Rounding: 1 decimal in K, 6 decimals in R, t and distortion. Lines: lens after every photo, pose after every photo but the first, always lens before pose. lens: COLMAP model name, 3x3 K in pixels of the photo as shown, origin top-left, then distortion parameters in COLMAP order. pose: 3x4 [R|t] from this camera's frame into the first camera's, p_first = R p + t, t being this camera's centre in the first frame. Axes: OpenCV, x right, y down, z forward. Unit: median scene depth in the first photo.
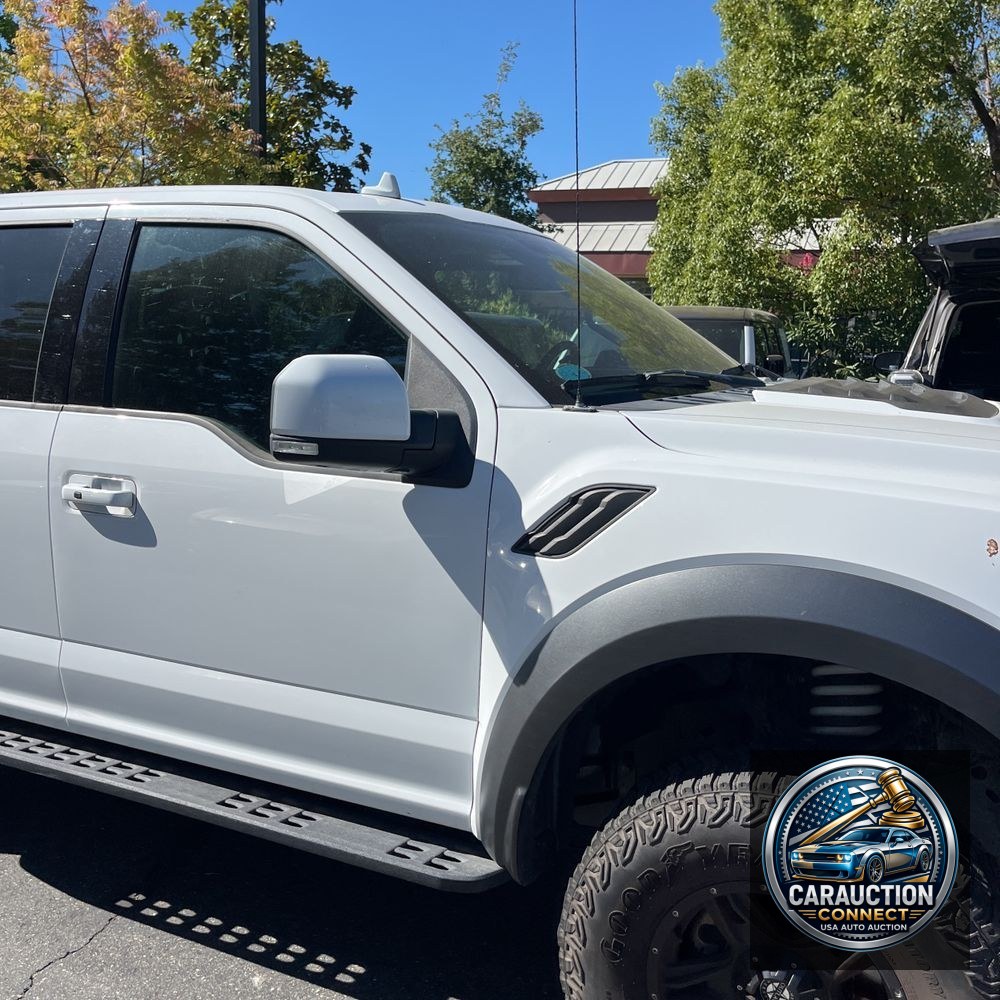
lens RADIAL K [[994.1, 0, 497.0], [0, 994.1, 505.9], [0, 0, 1]] dist [0.048392, -0.028266]
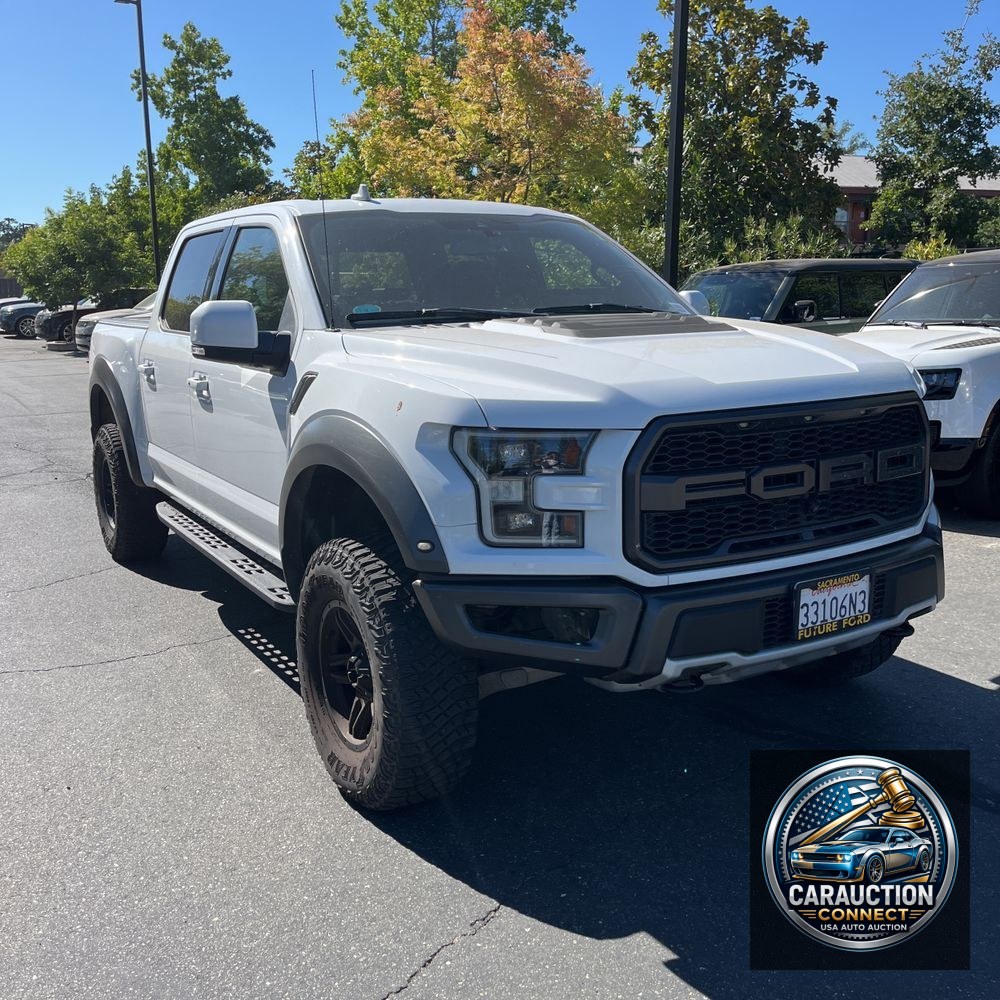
lens RADIAL K [[1025.9, 0, 529.1], [0, 1025.9, 499.8], [0, 0, 1]] dist [0.017413, -0.001444]
pose [[0.849643, 0.080461, -0.521184, 0.997431], [-0.065156, 0.996736, 0.047658, 0.065026], [0.523317, -0.006534, 0.852113, -0.238775]]
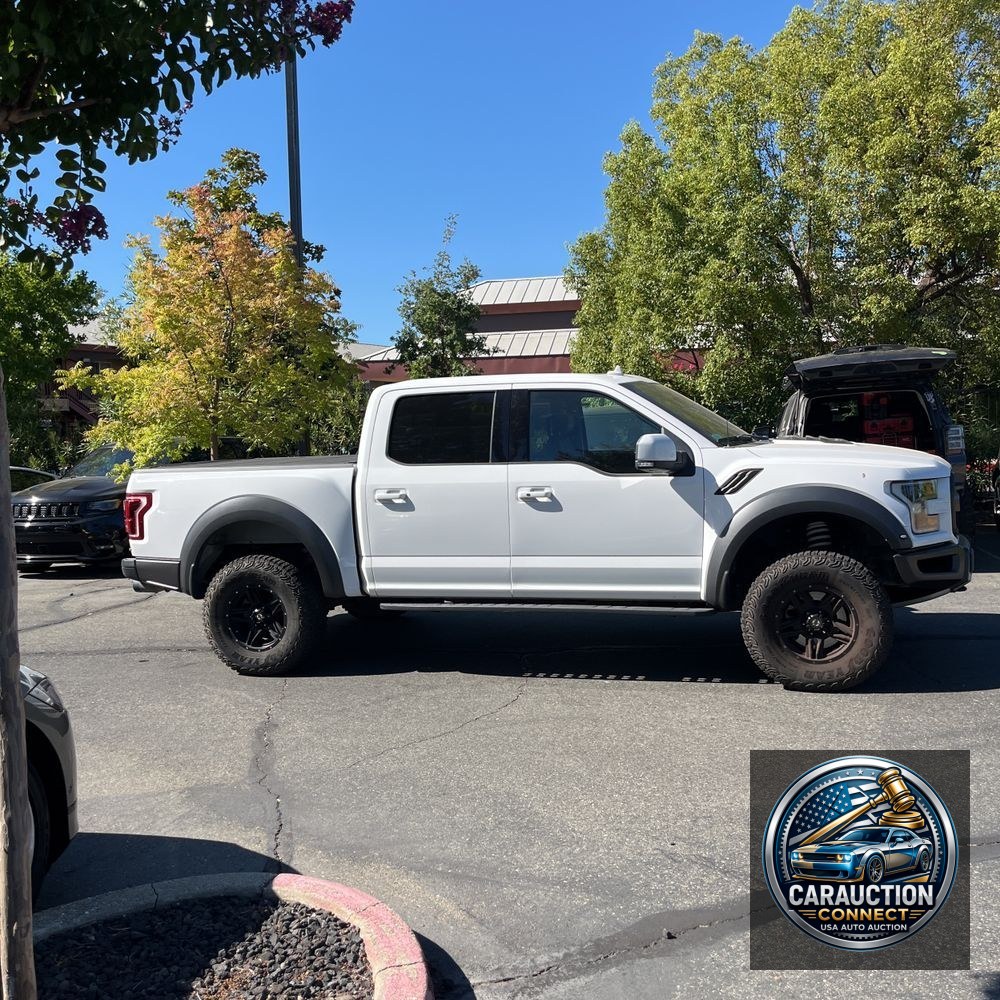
lens RADIAL K [[997.9, 0, 505.8], [0, 997.9, 500.0], [0, 0, 1]] dist [0.082592, -0.095449]
pose [[0.983194, -0.064355, 0.170846, -0.847674], [0.080983, 0.992441, -0.092210, 0.218265], [-0.163620, 0.104496, 0.980974, -1.411017]]
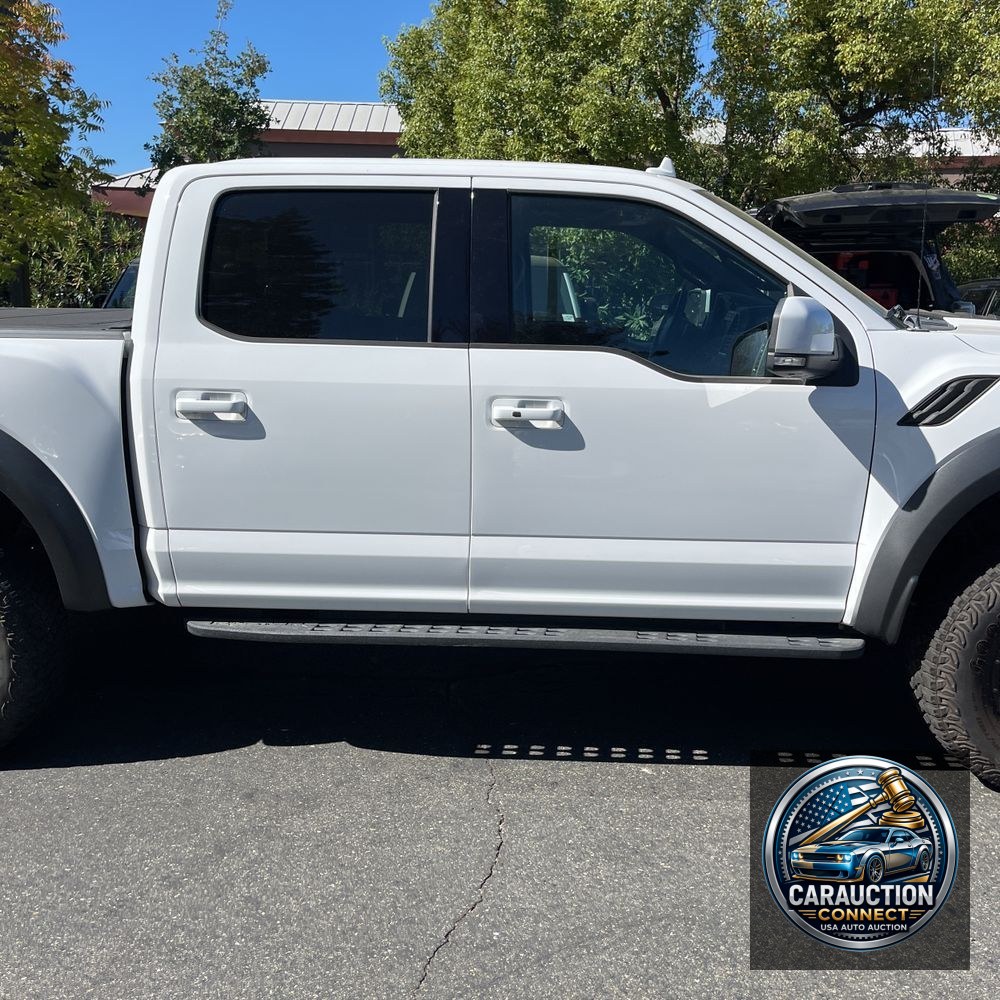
lens RADIAL K [[992.6, 0, 500.0], [0, 992.6, 500.0], [0, 0, 1]] dist [0.042318, -0.023624]
pose [[0.917324, -0.089920, 0.387854, -0.855933], [0.070861, 0.995482, 0.063196, 0.015045], [-0.391784, -0.030487, 0.919552, -0.125058]]
